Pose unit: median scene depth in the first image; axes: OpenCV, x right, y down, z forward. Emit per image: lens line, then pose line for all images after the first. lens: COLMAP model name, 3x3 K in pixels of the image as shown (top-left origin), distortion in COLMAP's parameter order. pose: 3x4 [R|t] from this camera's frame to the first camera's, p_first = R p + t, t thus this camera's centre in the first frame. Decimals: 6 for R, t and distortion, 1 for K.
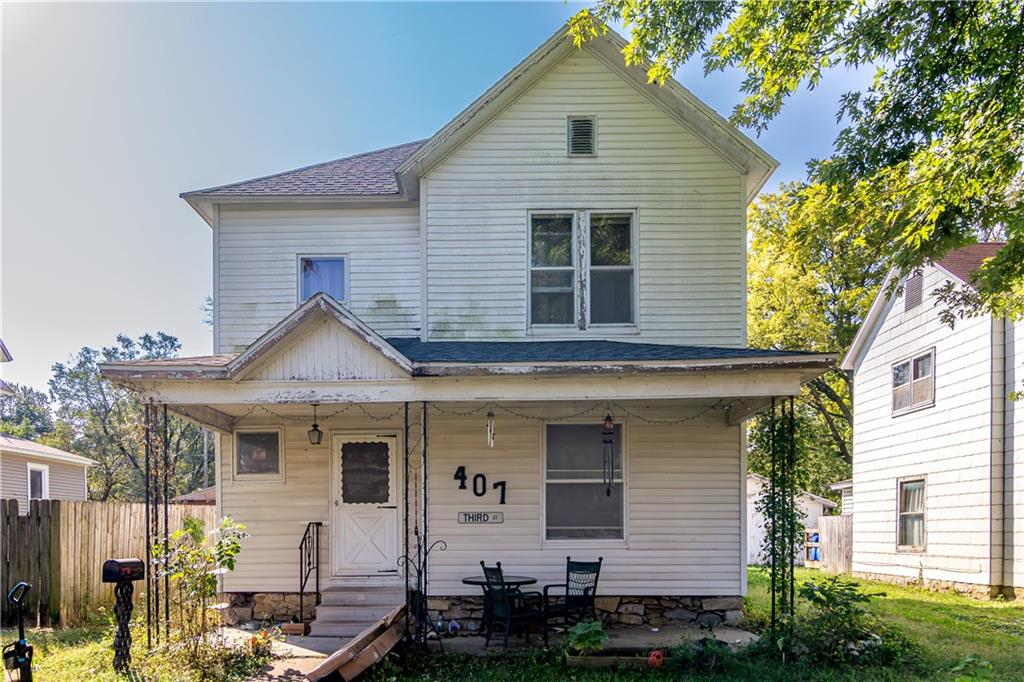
lens RADIAL K [[686.2, 0, 511.5], [0, 686.2, 406.0], [0, 0, 1]] dist [-0.001054, 0.000988]
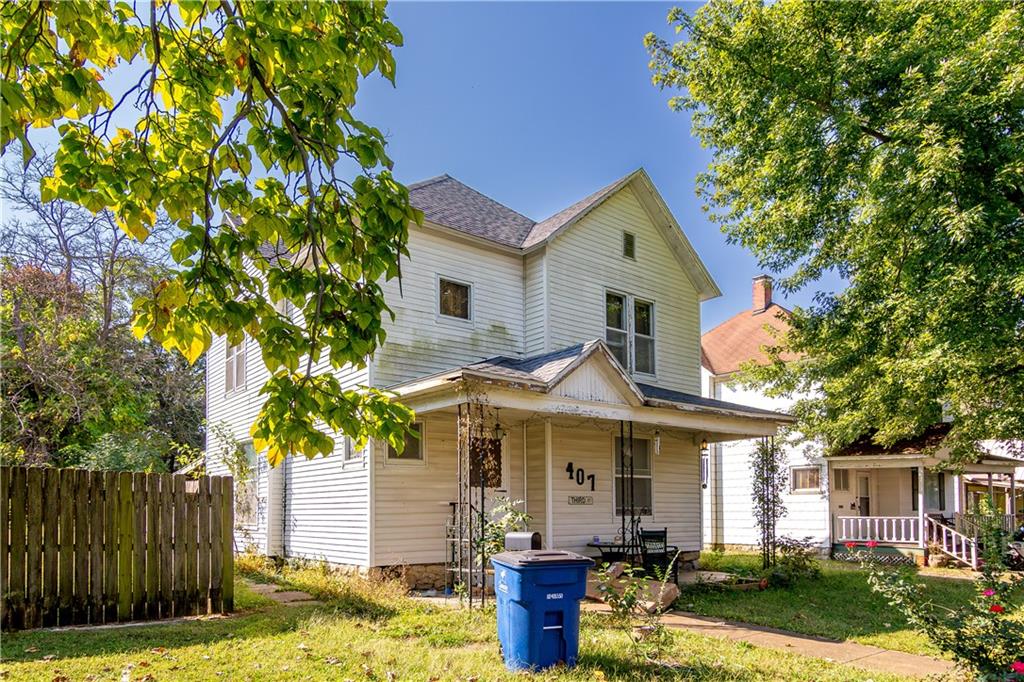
lens RADIAL K [[641.0, 0, 512.0], [0, 641.0, 341.0], [0, 0, 1]] dist [0.000380, 0.001579]
pose [[0.781497, 0.160841, 0.602820, -0.947875], [-0.112423, 0.986687, -0.117516, 0.011254], [-0.613696, 0.024067, 0.789175, 0.046842]]
